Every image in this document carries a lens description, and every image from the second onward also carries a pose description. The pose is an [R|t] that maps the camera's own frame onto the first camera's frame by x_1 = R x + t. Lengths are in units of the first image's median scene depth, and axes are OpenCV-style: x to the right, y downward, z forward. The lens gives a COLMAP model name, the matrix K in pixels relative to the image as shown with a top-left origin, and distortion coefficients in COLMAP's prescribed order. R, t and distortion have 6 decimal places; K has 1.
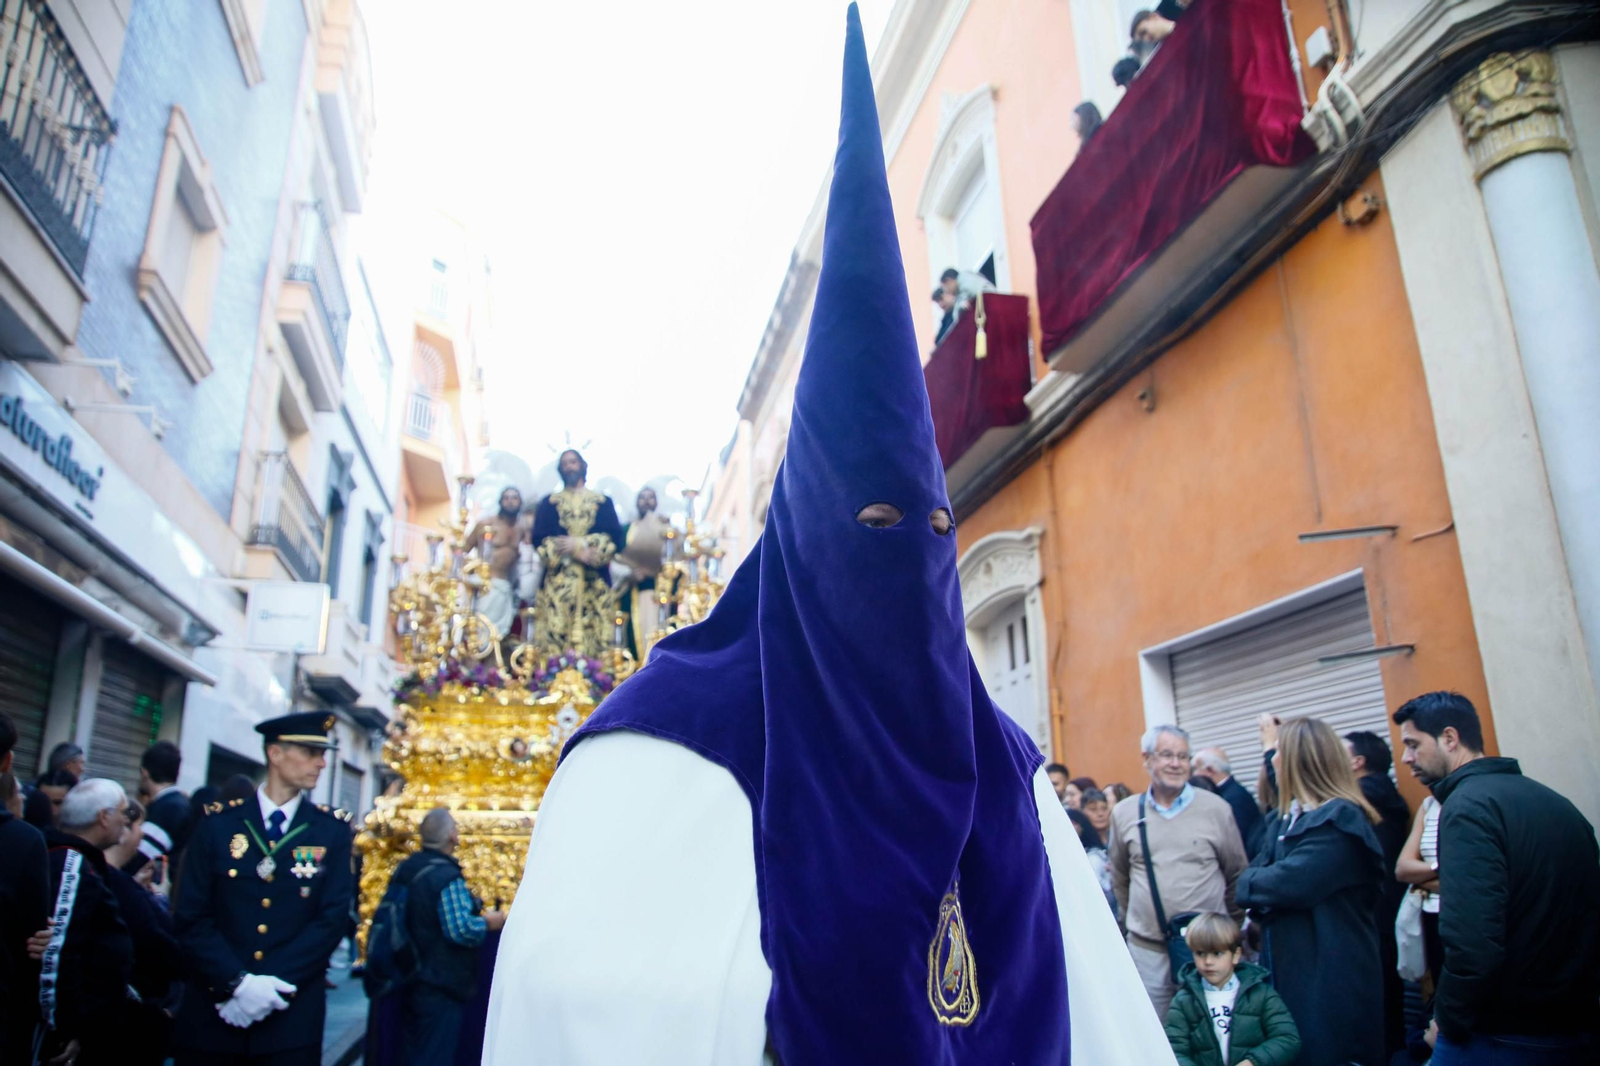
lens RADIAL K [[1091.8, 0, 800.0], [0, 1091.8, 533.0], [0, 0, 1]] dist [-0.134044, 0.096360]
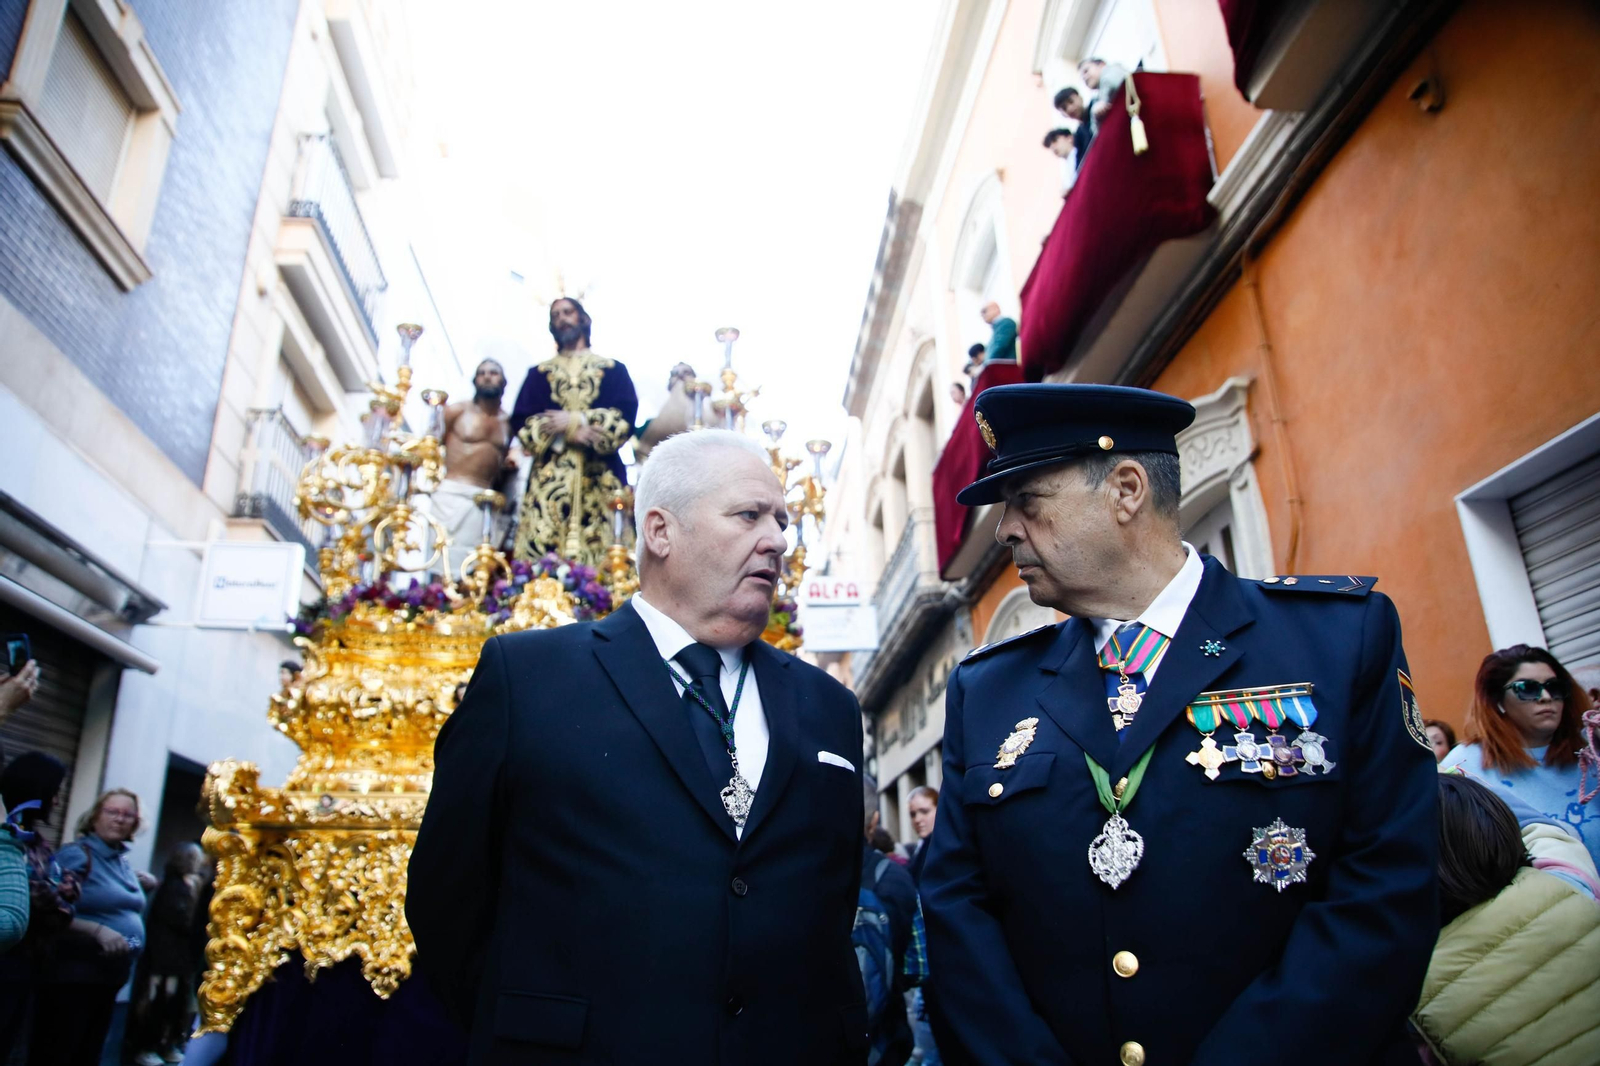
lens RADIAL K [[1091.8, 0, 800.0], [0, 1091.8, 533.0], [0, 0, 1]] dist [-0.134044, 0.096360]
pose [[0.991746, -0.052478, -0.116984, 0.017494], [0.044838, 0.996744, -0.067014, 0.135399], [0.120120, 0.061216, 0.990870, 0.330939]]
